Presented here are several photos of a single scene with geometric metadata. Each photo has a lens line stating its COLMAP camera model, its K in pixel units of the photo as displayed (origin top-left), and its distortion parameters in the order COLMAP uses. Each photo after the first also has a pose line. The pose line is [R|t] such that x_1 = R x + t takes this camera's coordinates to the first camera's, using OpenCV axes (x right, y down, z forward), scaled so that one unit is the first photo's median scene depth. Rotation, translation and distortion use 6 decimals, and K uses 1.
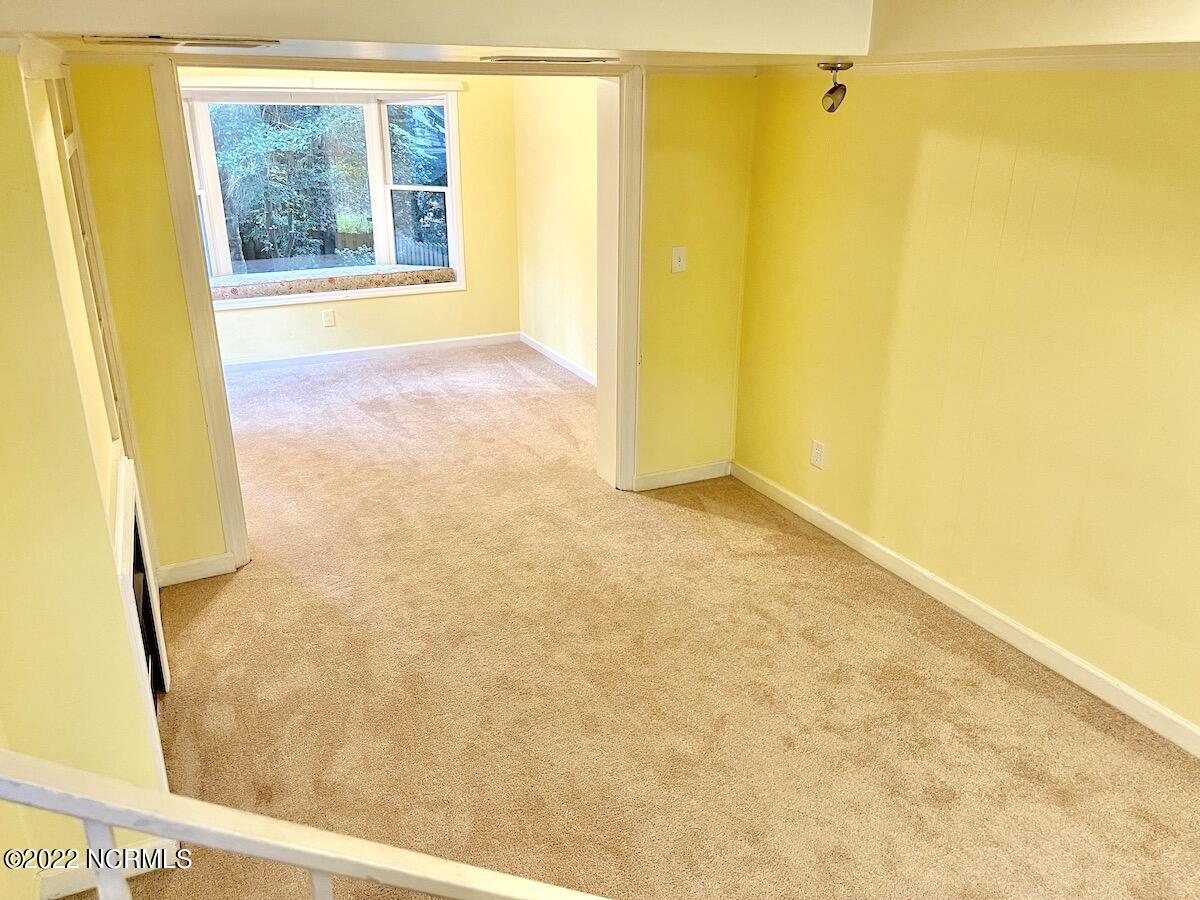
lens RADIAL K [[908.7, 0, 602.3], [0, 908.7, 443.7], [0, 0, 1]] dist [0.037907, -0.010341]
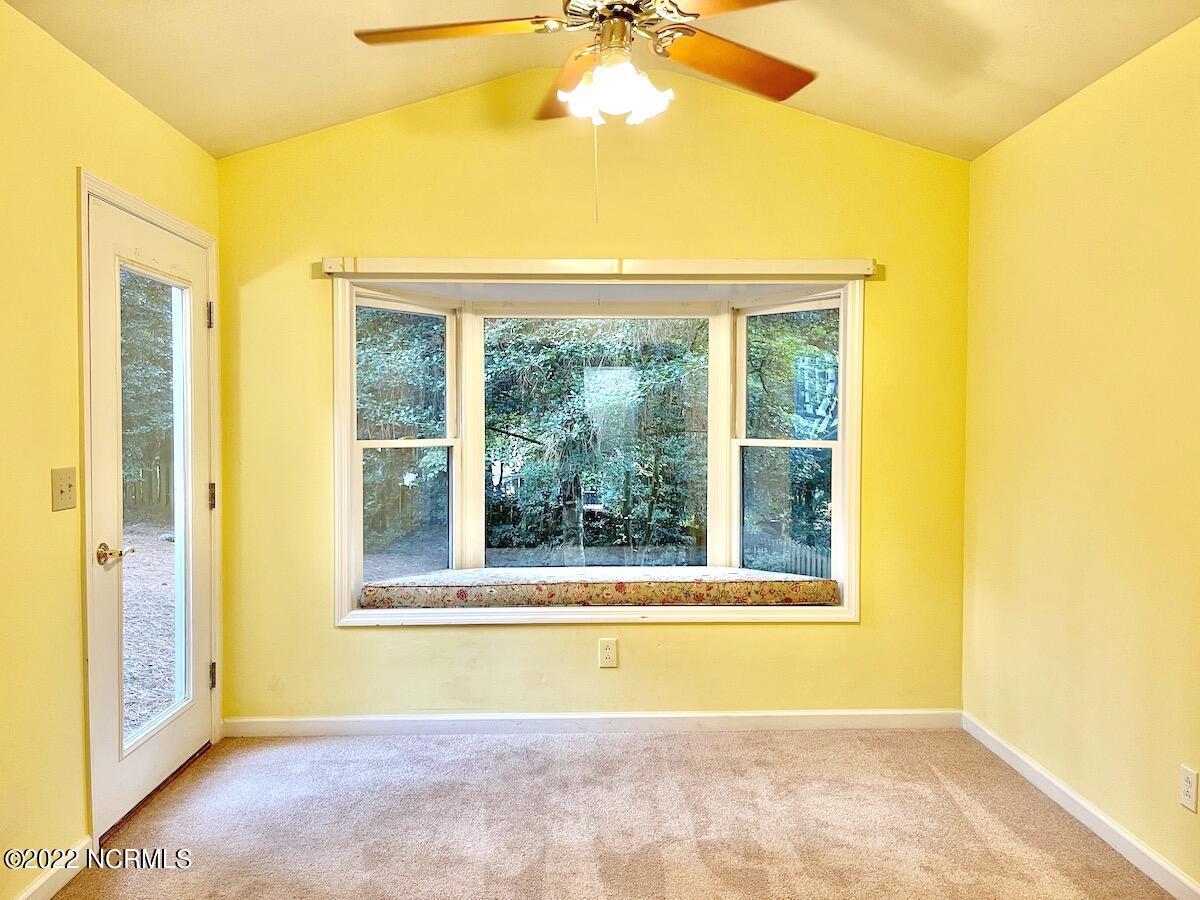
lens RADIAL K [[908.7, 0, 602.3], [0, 908.7, 443.7], [0, 0, 1]] dist [0.037907, -0.010341]
pose [[0.910083, 0.007881, -0.414351, -0.068626], [-0.143045, 0.944347, -0.296222, -0.092062], [0.388956, 0.328857, 0.860561, 0.466556]]
